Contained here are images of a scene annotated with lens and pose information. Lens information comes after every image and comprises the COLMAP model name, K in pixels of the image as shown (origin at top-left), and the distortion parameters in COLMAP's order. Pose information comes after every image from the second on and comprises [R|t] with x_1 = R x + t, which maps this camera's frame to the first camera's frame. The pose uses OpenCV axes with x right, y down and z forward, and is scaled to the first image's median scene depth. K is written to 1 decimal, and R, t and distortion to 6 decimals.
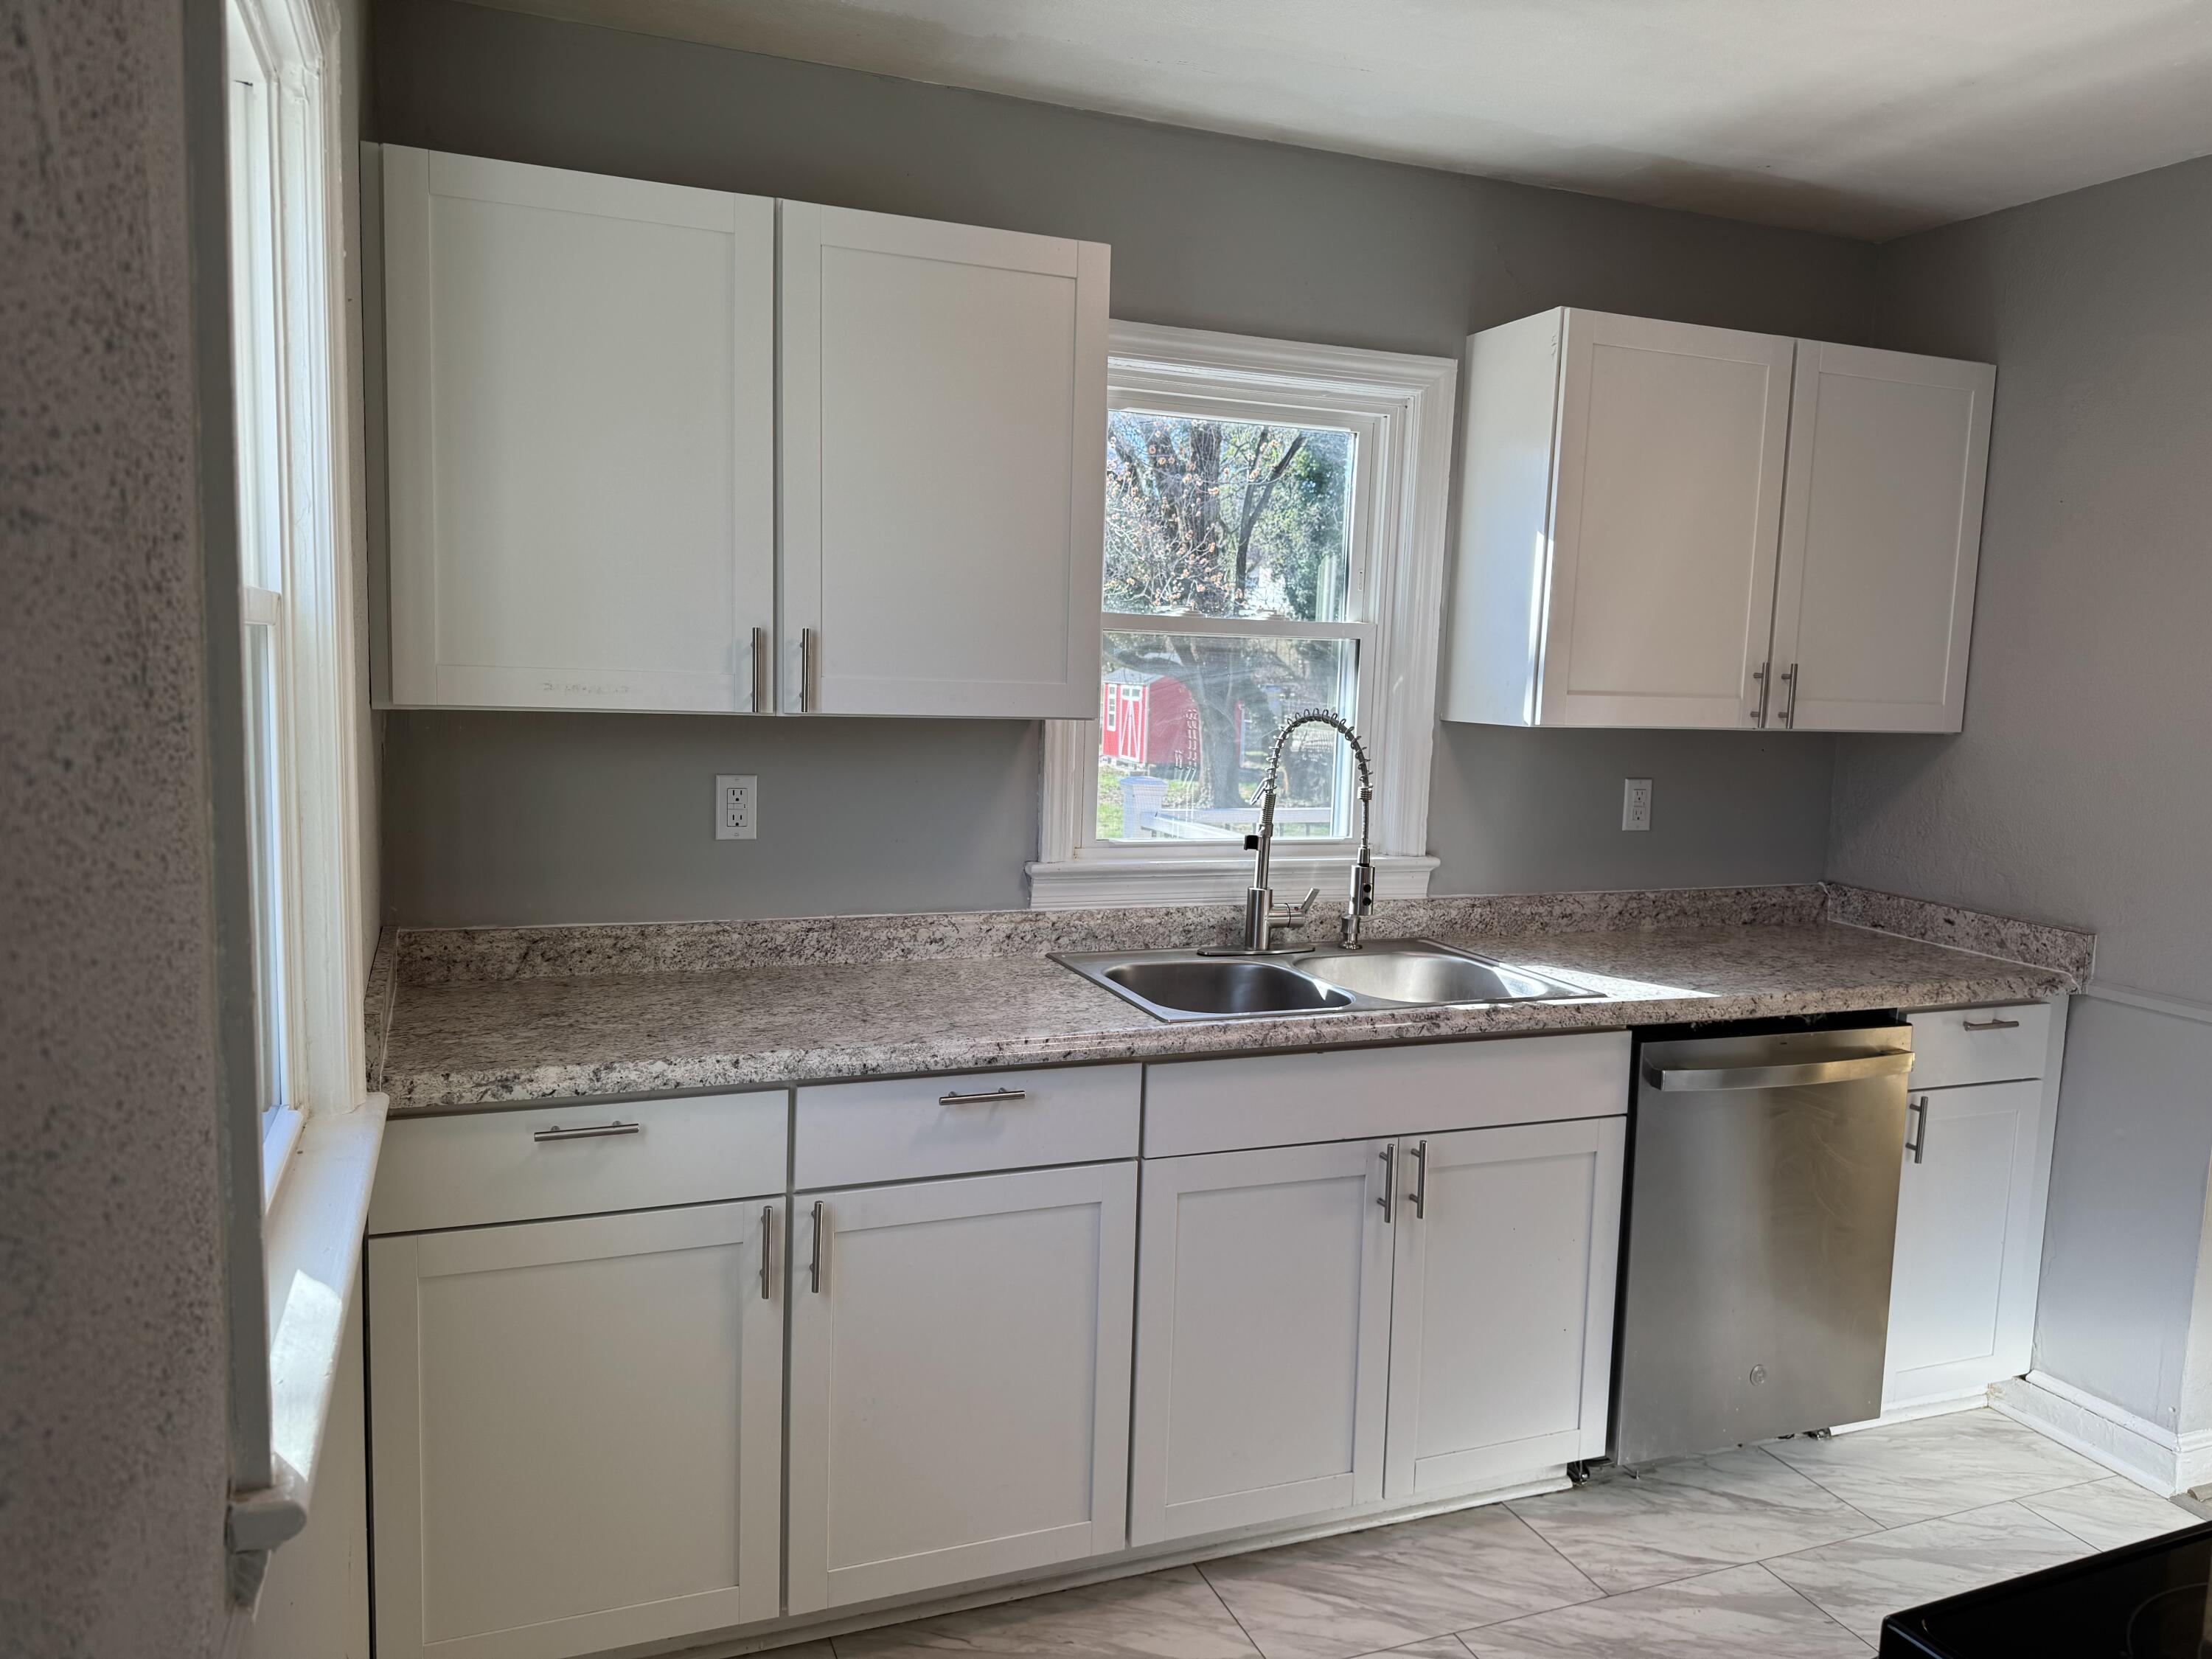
lens RADIAL K [[1565.7, 0, 1100.1], [0, 1565.7, 824.5], [0, 0, 1]] dist [0.076447, -0.078861]
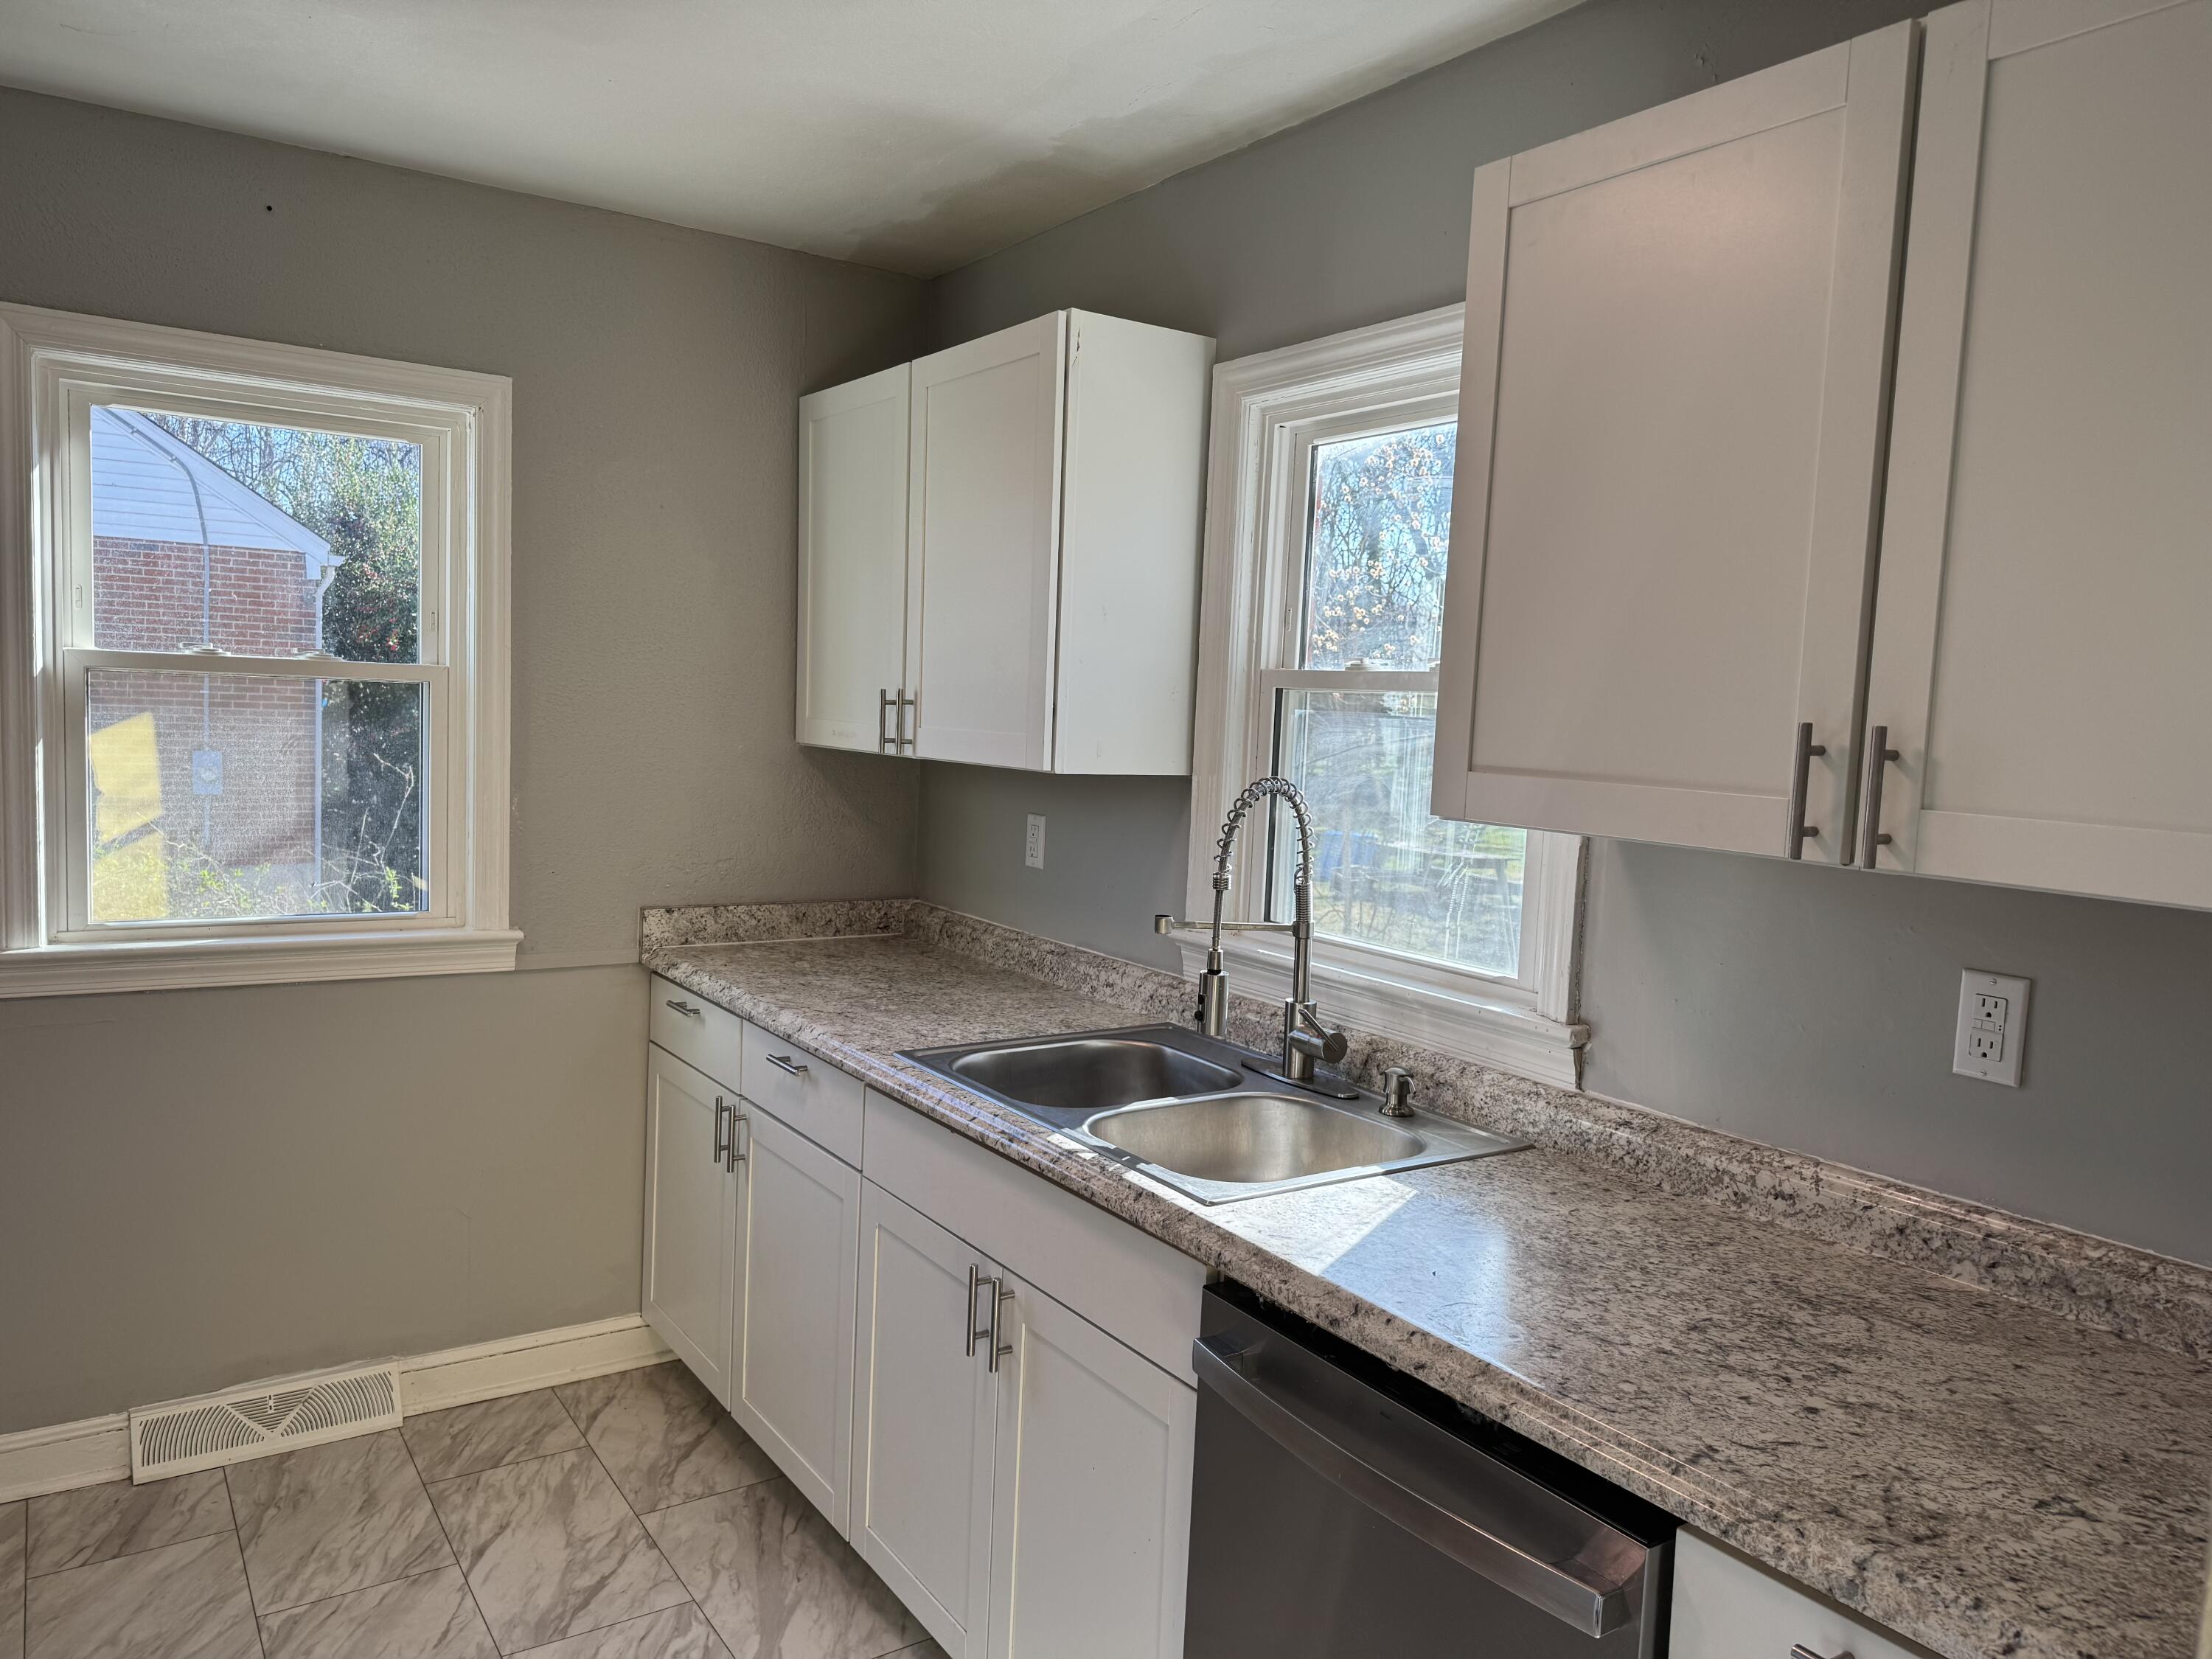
lens RADIAL K [[1565.7, 0, 1094.5], [0, 1565.7, 831.7], [0, 0, 1]] dist [0.076447, -0.078861]
pose [[0.199039, 0.060915, -0.978097, 0.939388], [-0.134452, 0.990326, 0.034317, -0.064342], [0.970725, 0.124676, 0.205304, 0.777601]]
